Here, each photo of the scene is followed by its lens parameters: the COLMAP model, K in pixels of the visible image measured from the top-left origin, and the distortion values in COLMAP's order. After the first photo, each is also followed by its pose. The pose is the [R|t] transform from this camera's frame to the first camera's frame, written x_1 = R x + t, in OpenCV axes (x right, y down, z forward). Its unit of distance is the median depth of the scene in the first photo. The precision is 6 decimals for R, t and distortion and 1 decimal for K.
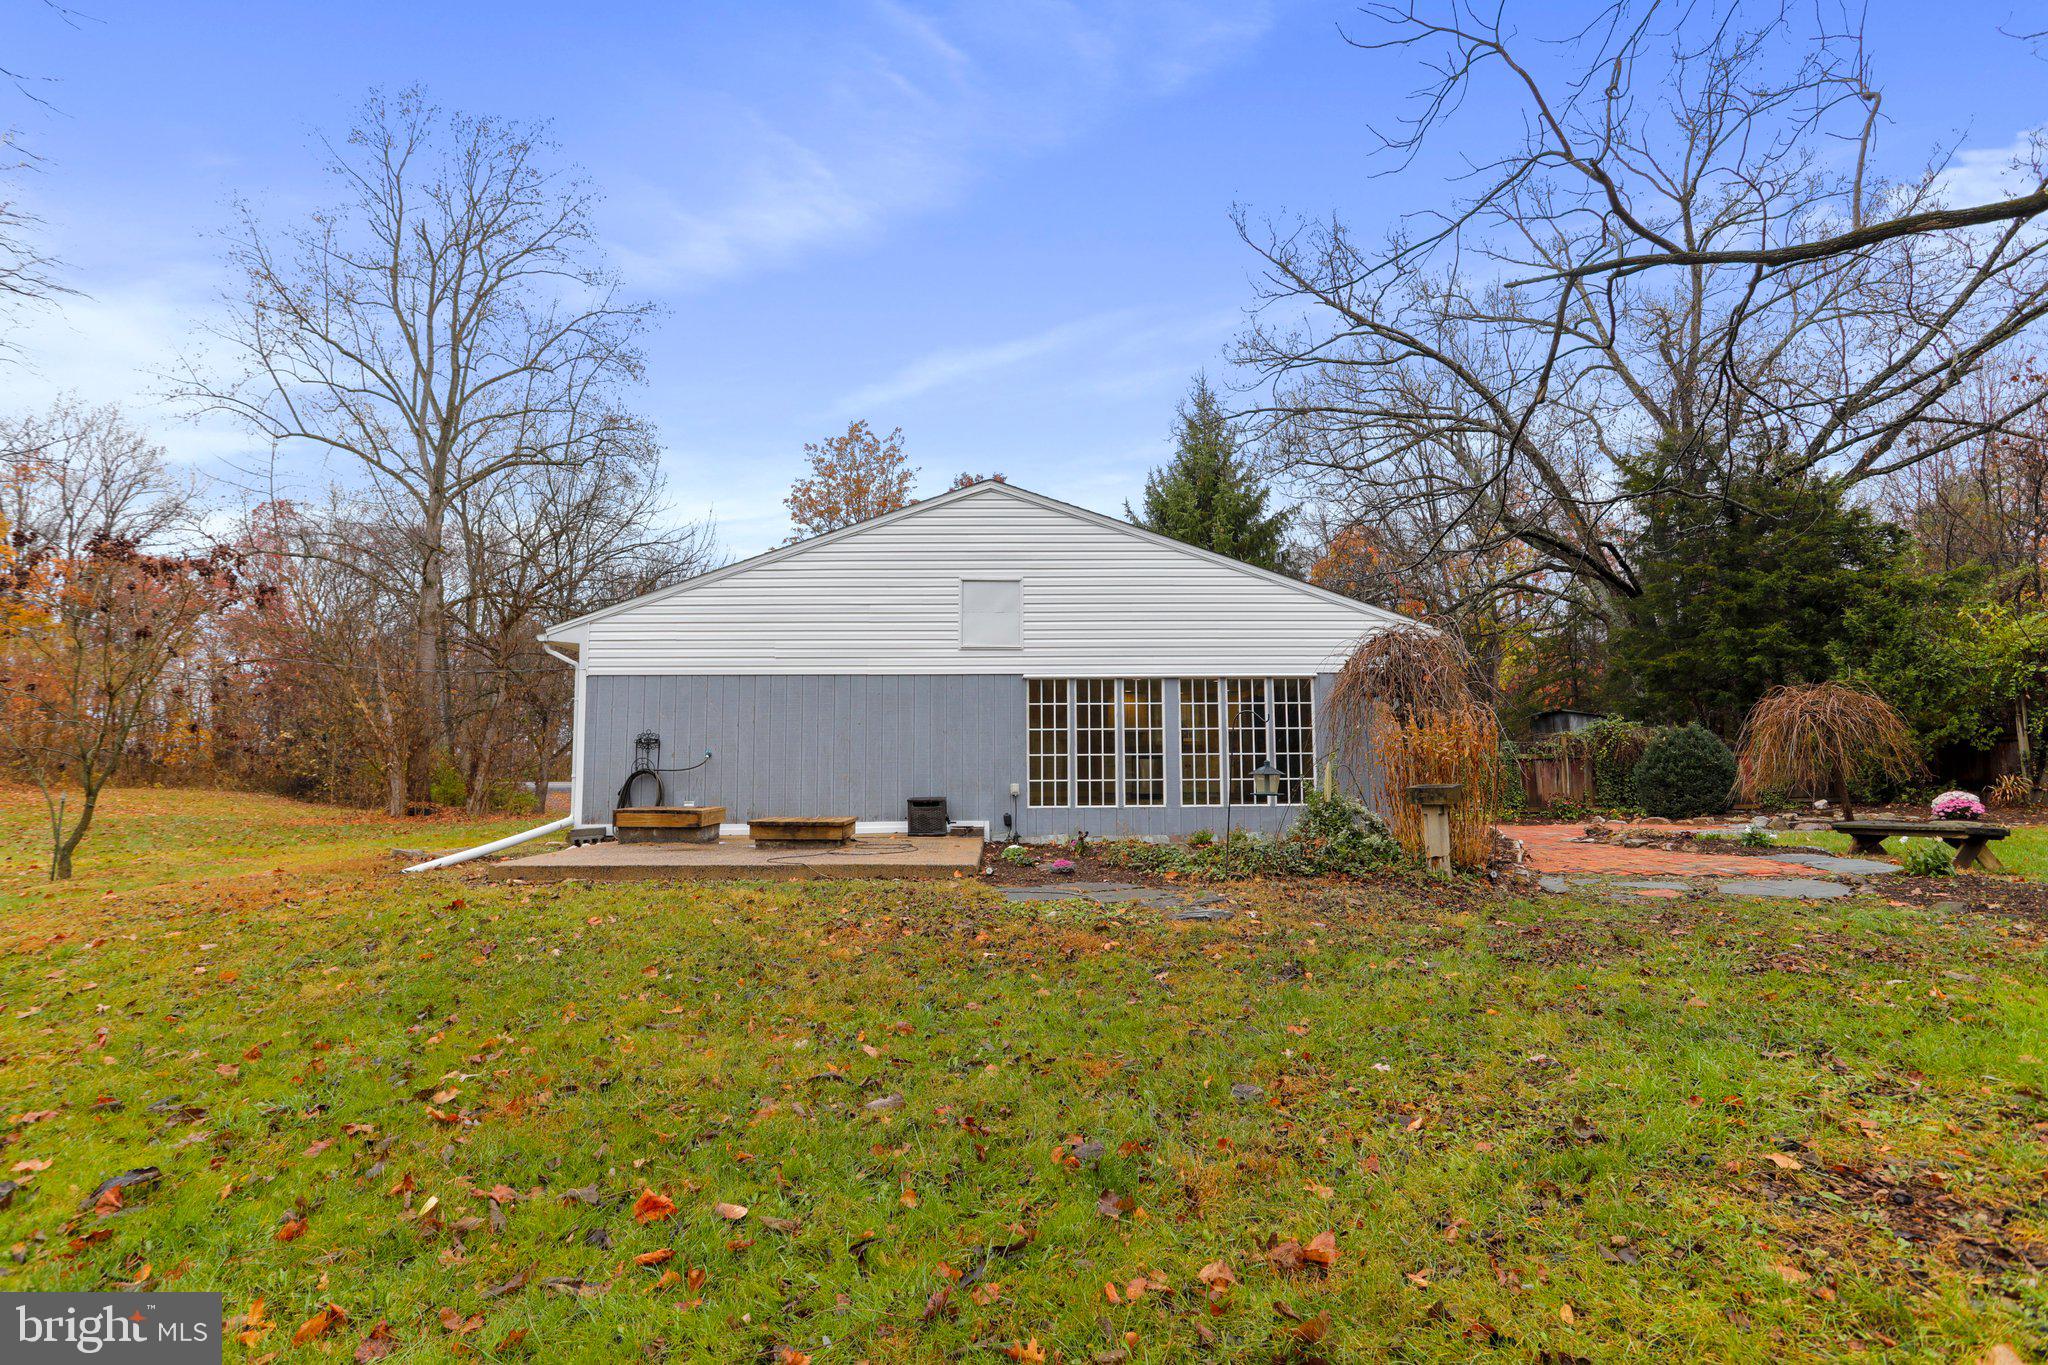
lens RADIAL K [[989.6, 0, 1016.6], [0, 989.6, 673.3], [0, 0, 1]] dist [-0.047523, 0.023447]
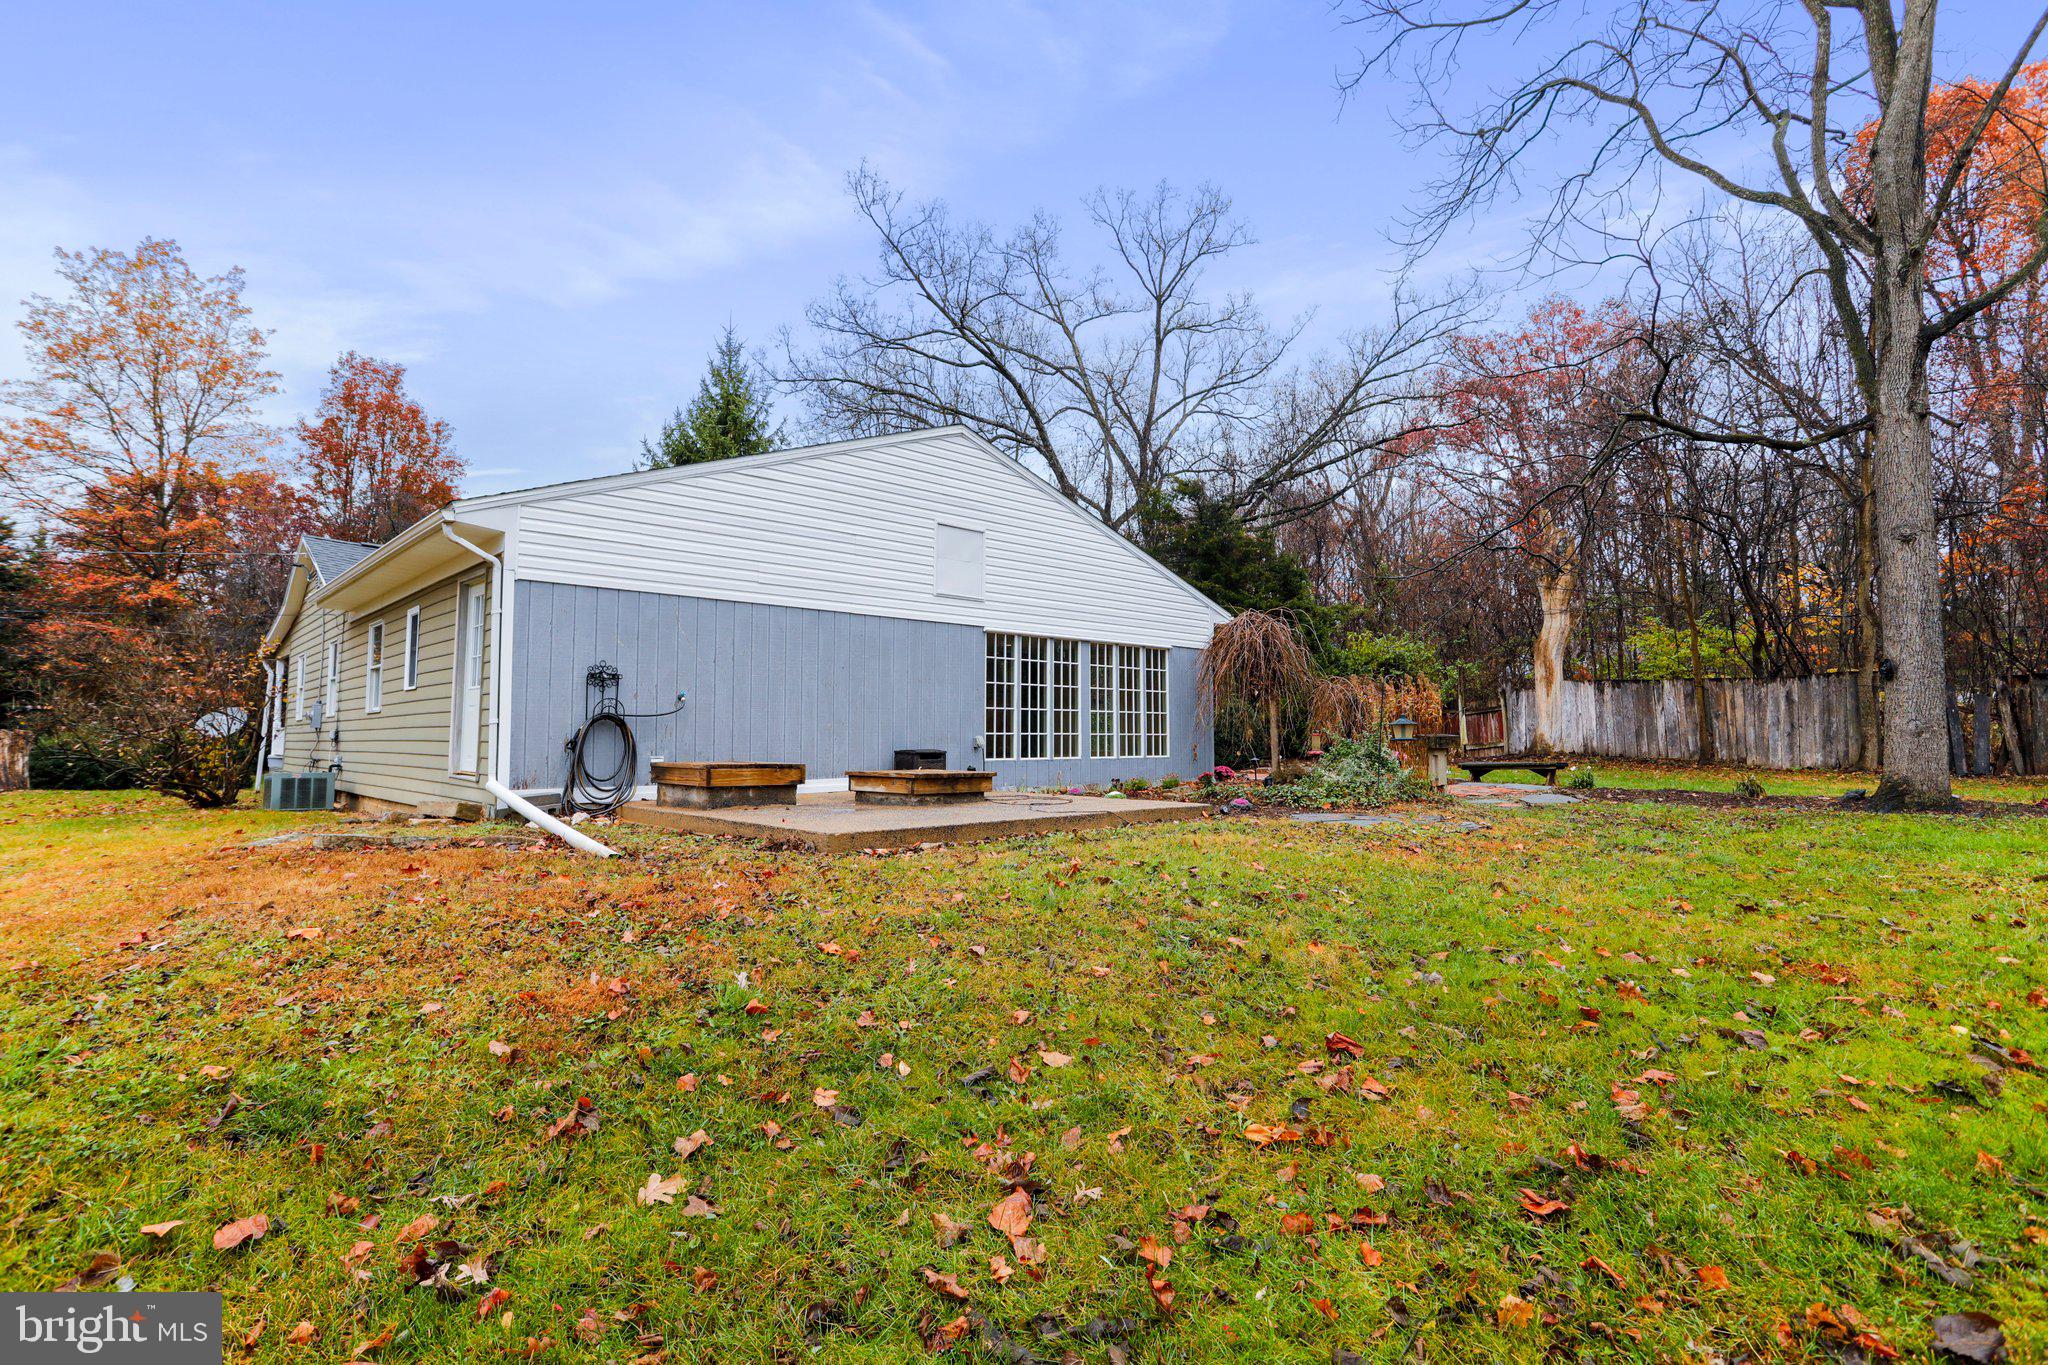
lens RADIAL K [[989.6, 0, 1016.3], [0, 989.6, 669.2], [0, 0, 1]] dist [-0.047523, 0.023447]
pose [[0.747404, 0.051069, 0.662404, -0.599541], [-0.069585, 0.997575, 0.001604, 0.038269], [-0.660715, -0.047293, 0.749145, 0.221563]]
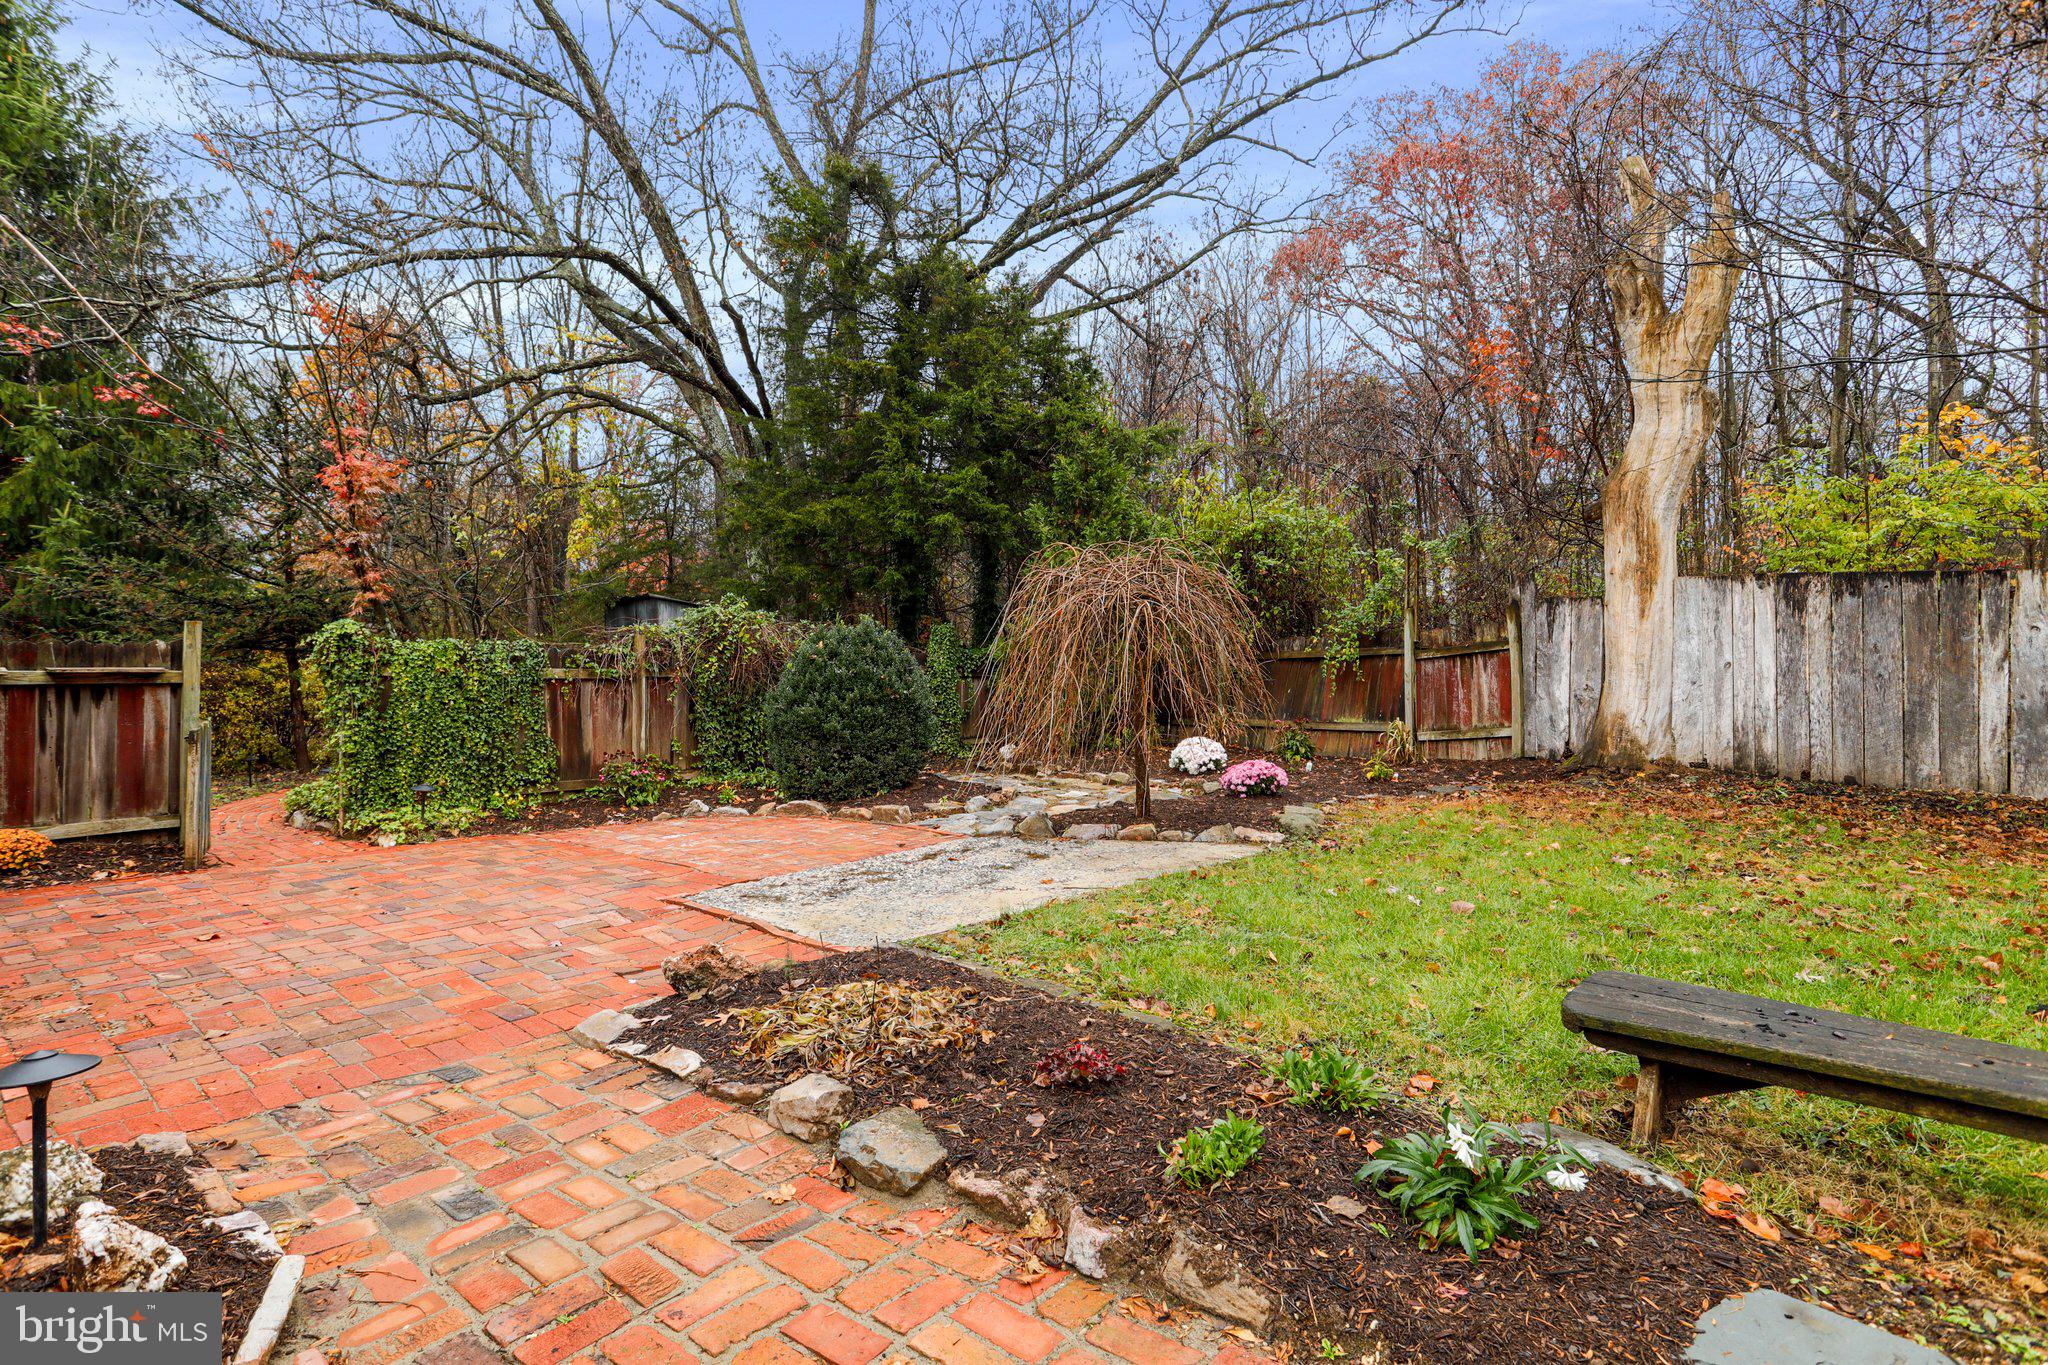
lens RADIAL K [[1024.2, 0, 1026.4], [0, 1024.2, 659.9], [0, 0, 1]] dist [-0.051984, 0.021291]
pose [[0.654953, 0.009928, 0.755605, 0.433028], [-0.081012, 0.995073, 0.057147, 0.046756], [-0.751315, -0.098642, 0.652530, 0.746503]]
